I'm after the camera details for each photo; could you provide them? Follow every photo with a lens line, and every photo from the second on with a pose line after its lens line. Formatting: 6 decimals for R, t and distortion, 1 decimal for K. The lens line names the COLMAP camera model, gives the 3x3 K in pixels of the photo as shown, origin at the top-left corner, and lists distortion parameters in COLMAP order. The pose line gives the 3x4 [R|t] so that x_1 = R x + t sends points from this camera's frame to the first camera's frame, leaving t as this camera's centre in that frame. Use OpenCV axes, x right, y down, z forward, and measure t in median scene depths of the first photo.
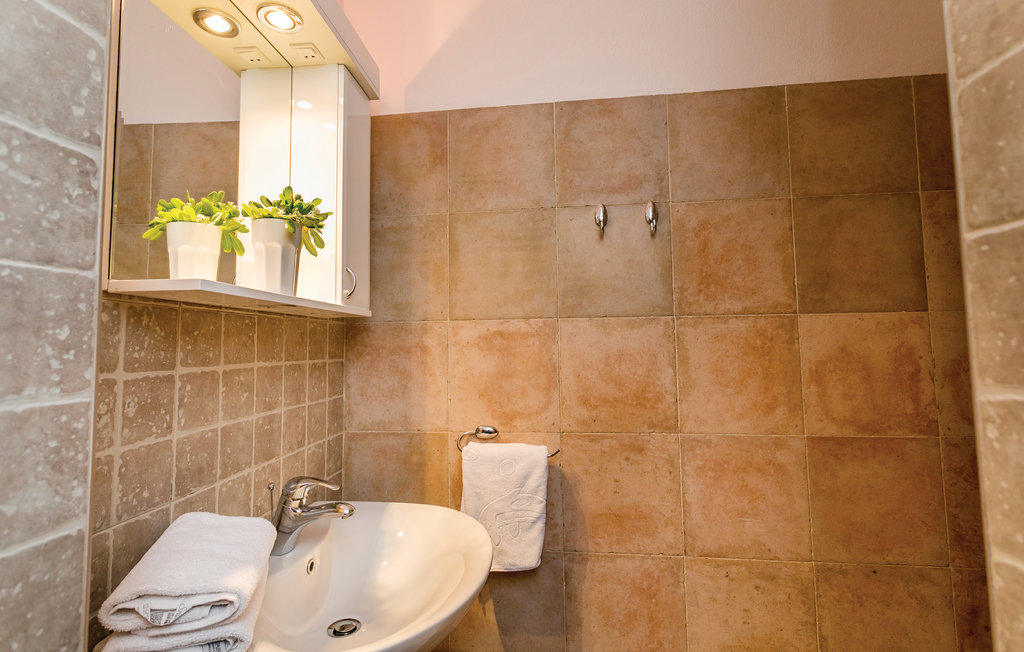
lens RADIAL K [[496.3, 0, 495.2], [0, 496.3, 306.9], [0, 0, 1]] dist [-0.000802, 0.002035]
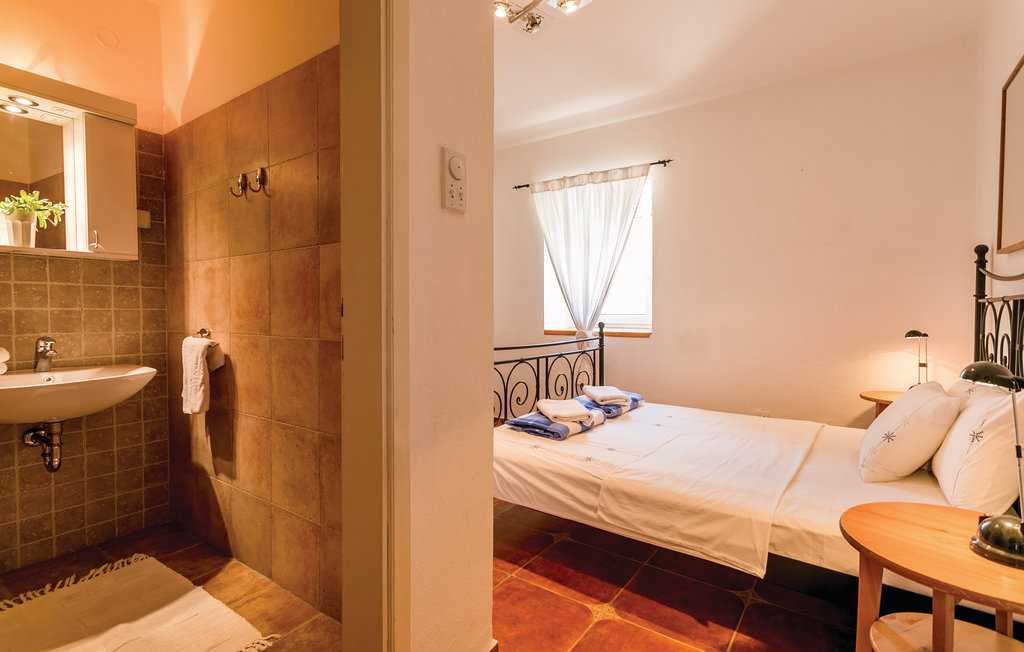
lens RADIAL K [[496.3, 0, 512.1], [0, 496.3, 326.2], [0, 0, 1]] dist [-0.000802, 0.002035]
pose [[0.877312, 0.026254, -0.479203, 1.690699], [0.023531, 0.994949, 0.097590, 0.110330], [0.479344, -0.096893, 0.872262, 0.107811]]
